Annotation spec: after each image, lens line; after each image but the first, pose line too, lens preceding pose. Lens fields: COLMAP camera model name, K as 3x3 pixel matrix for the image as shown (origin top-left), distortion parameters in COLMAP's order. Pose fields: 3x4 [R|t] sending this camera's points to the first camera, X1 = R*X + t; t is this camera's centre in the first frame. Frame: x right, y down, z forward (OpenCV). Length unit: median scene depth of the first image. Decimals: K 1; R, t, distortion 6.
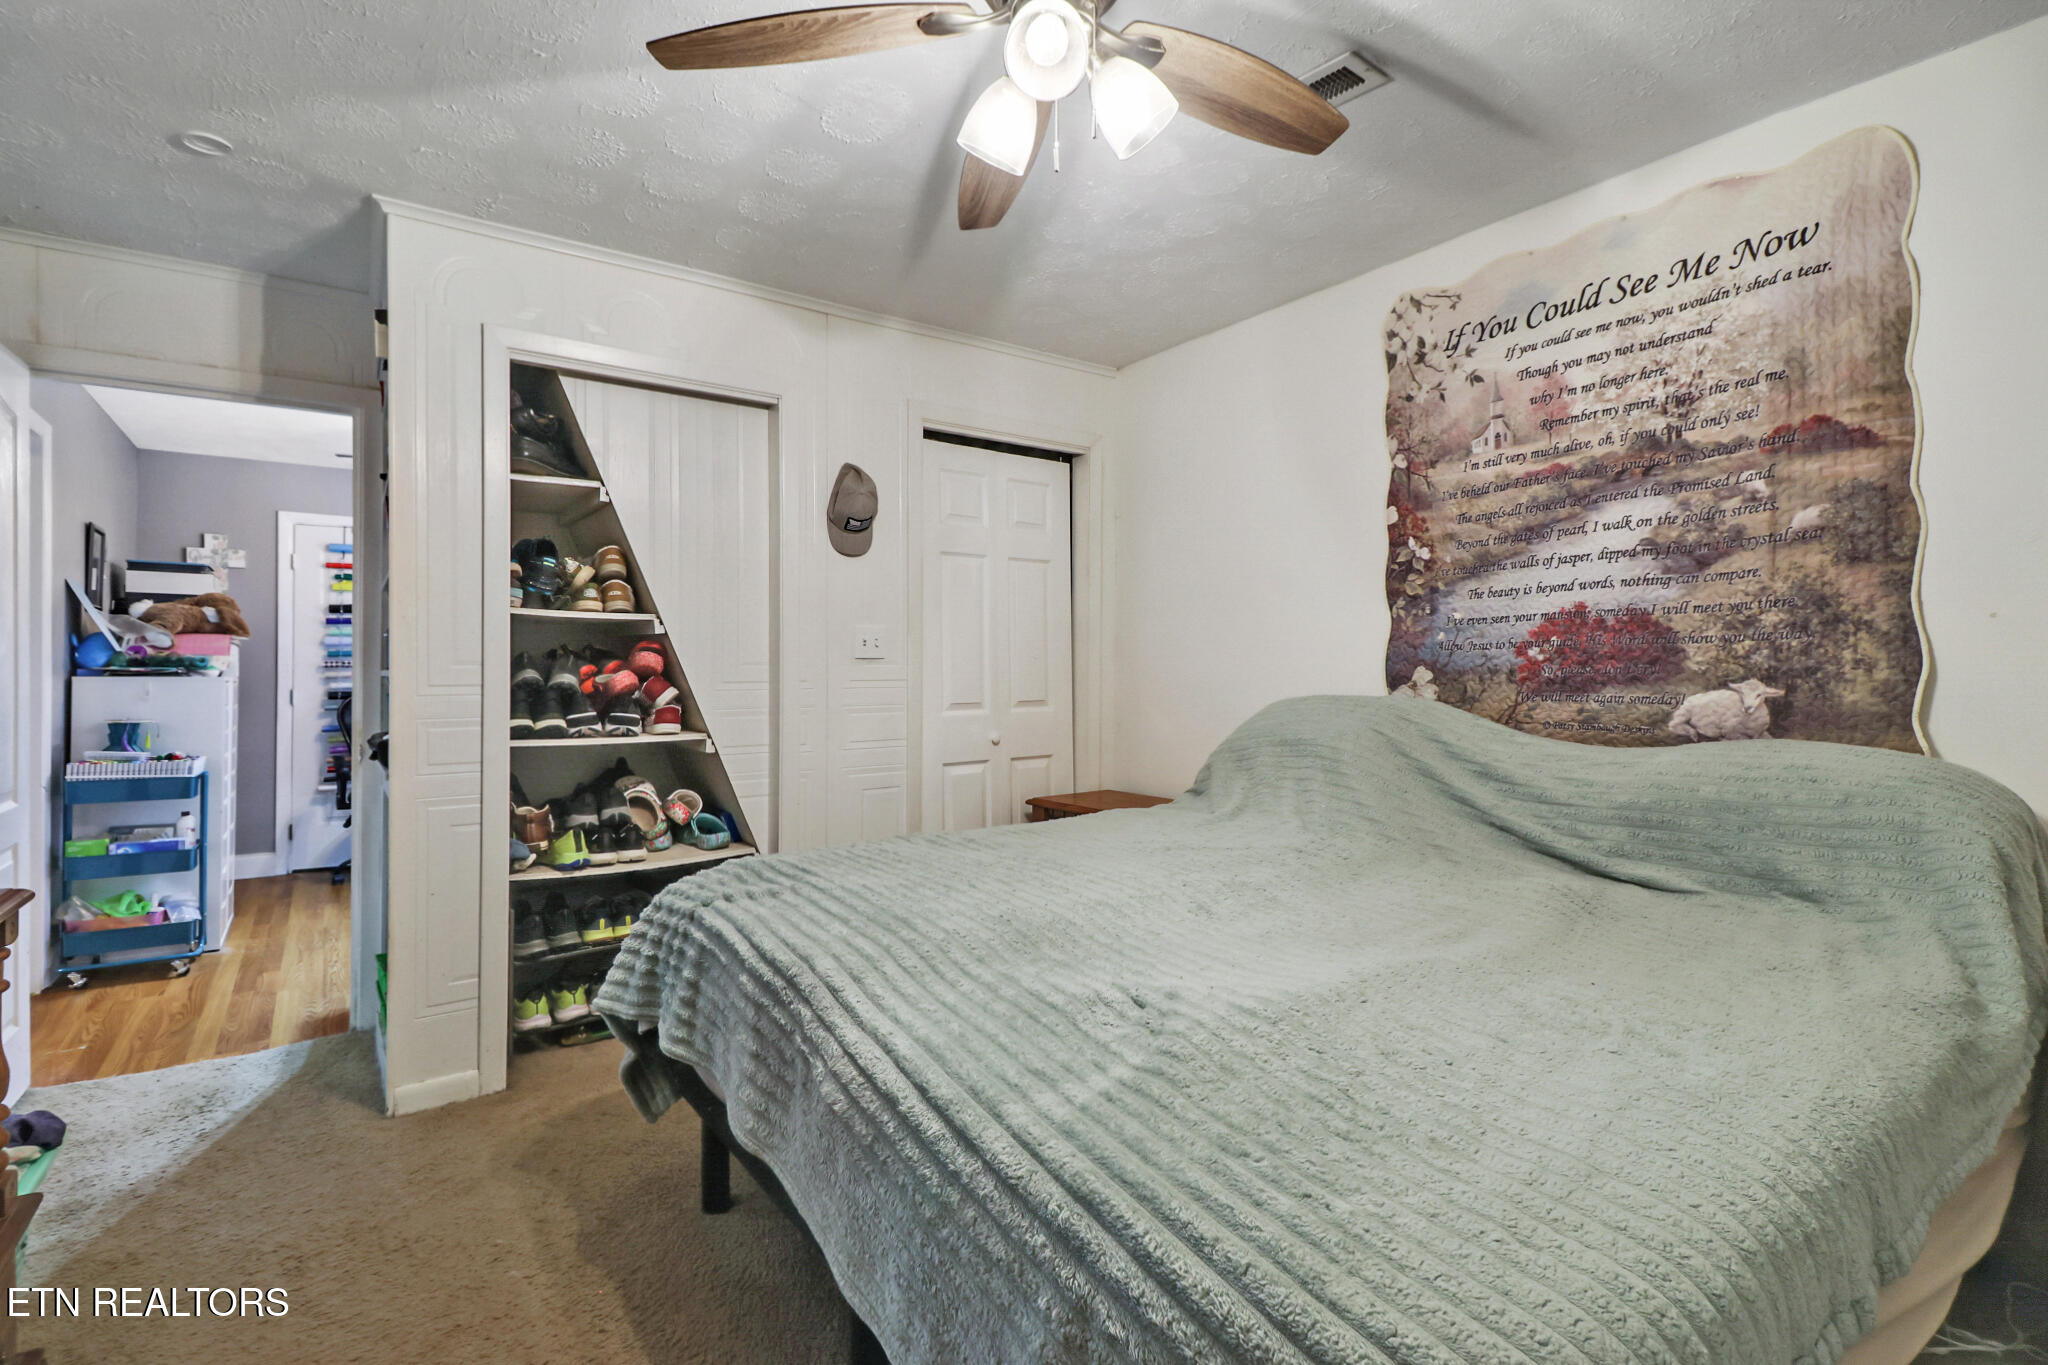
lens RADIAL K [[962.1, 0, 1038.2], [0, 962.1, 672.4], [0, 0, 1]] dist [-0.003952, -0.001979]
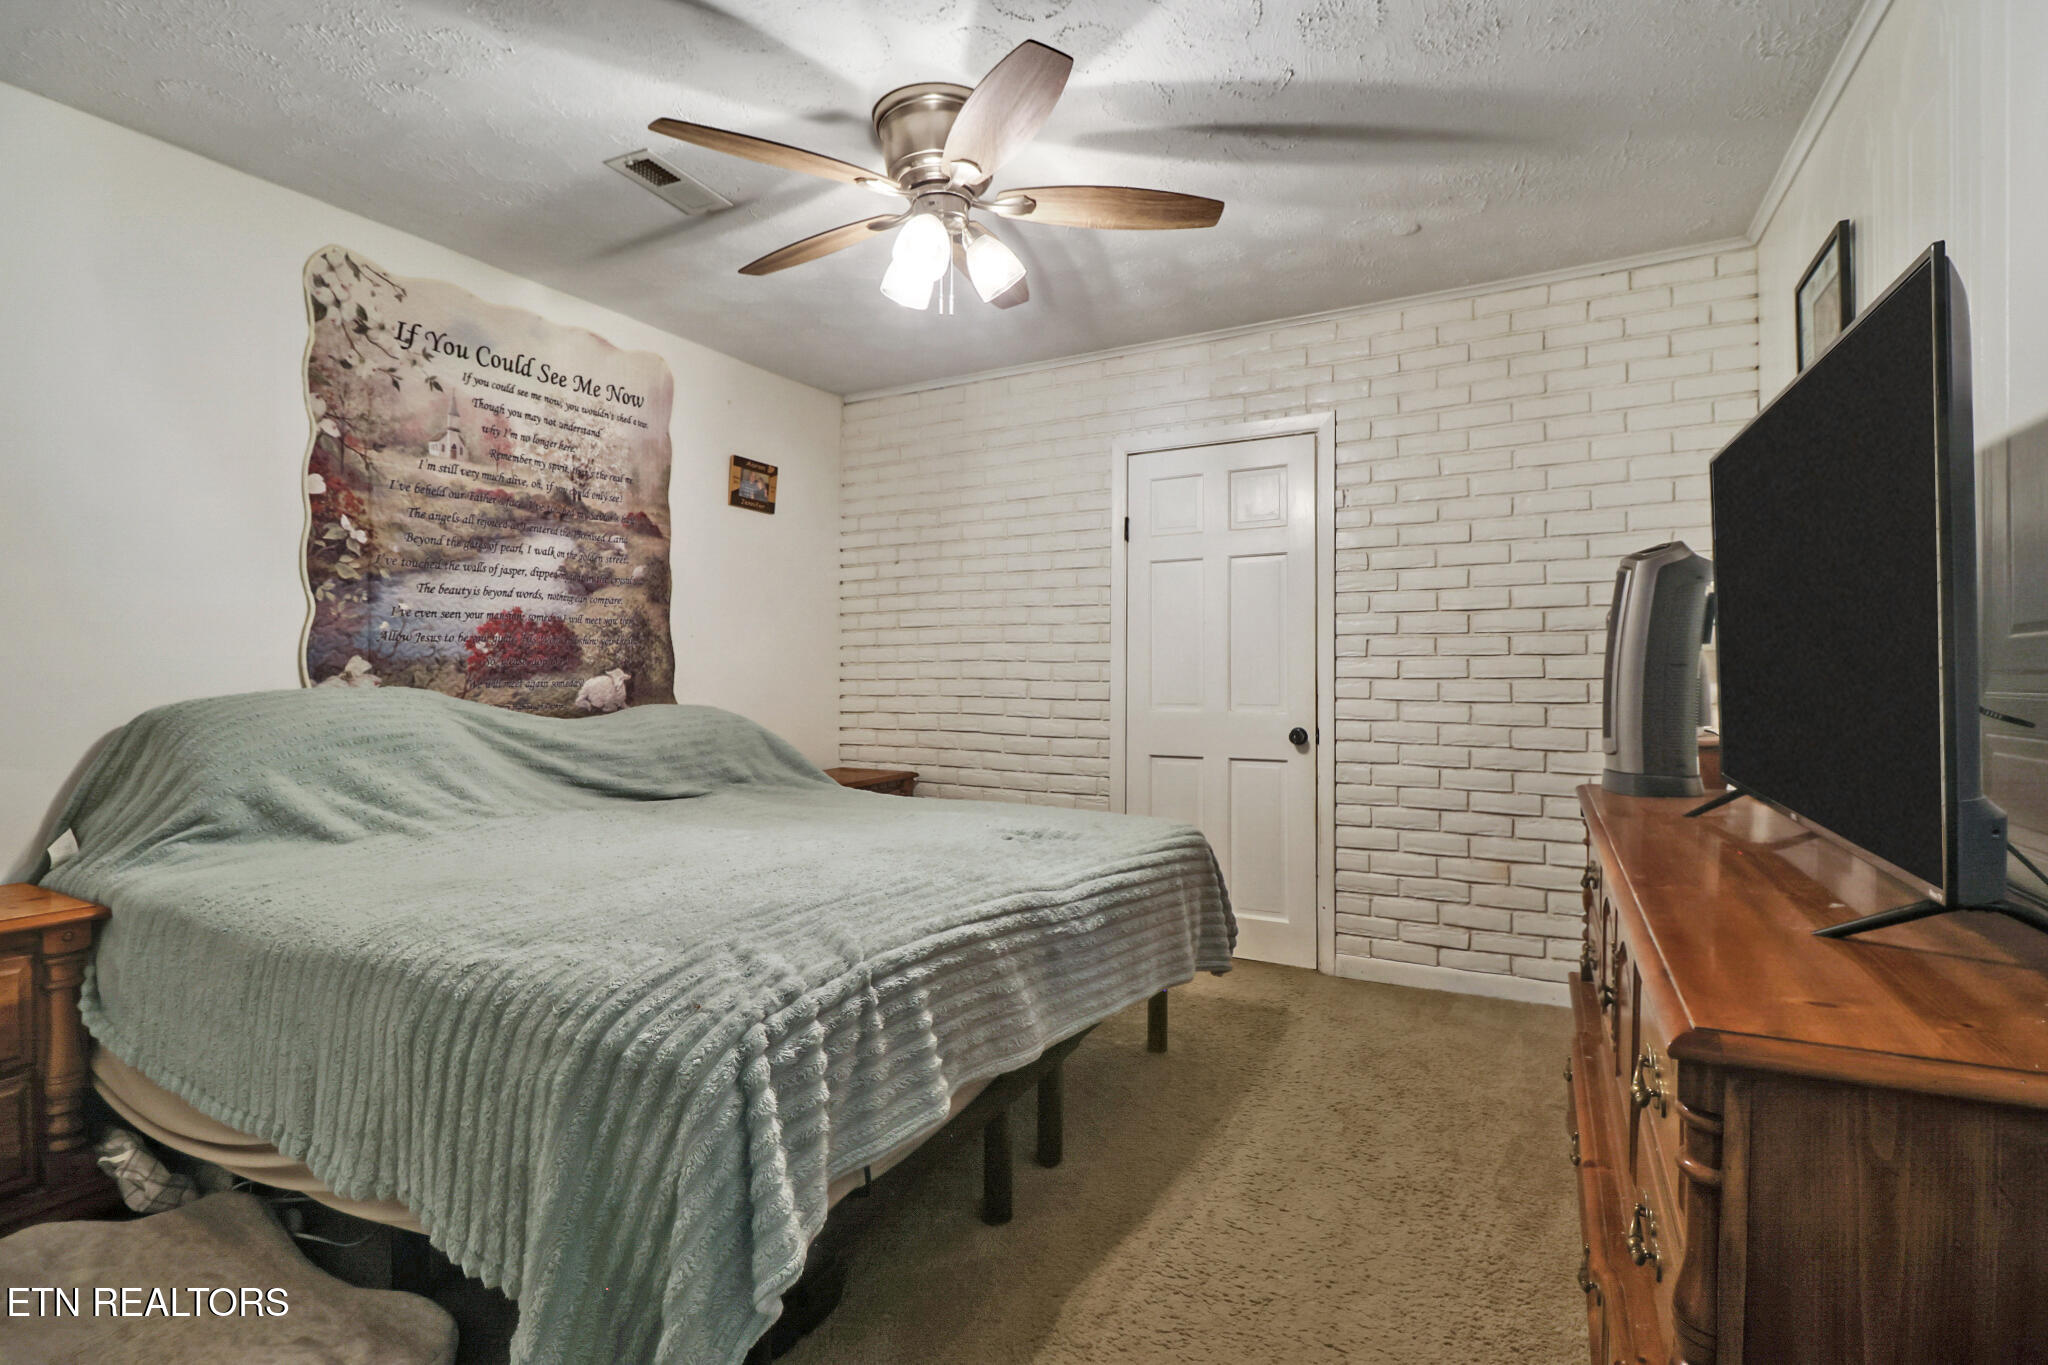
lens RADIAL K [[962.1, 0, 1031.2], [0, 962.1, 680.5], [0, 0, 1]] dist [-0.003952, -0.001979]
pose [[-0.432150, -0.009095, 0.901756, -0.832777], [-0.001101, 0.999954, 0.009558, 0.009186], [-0.901801, 0.003138, -0.432140, 0.920975]]
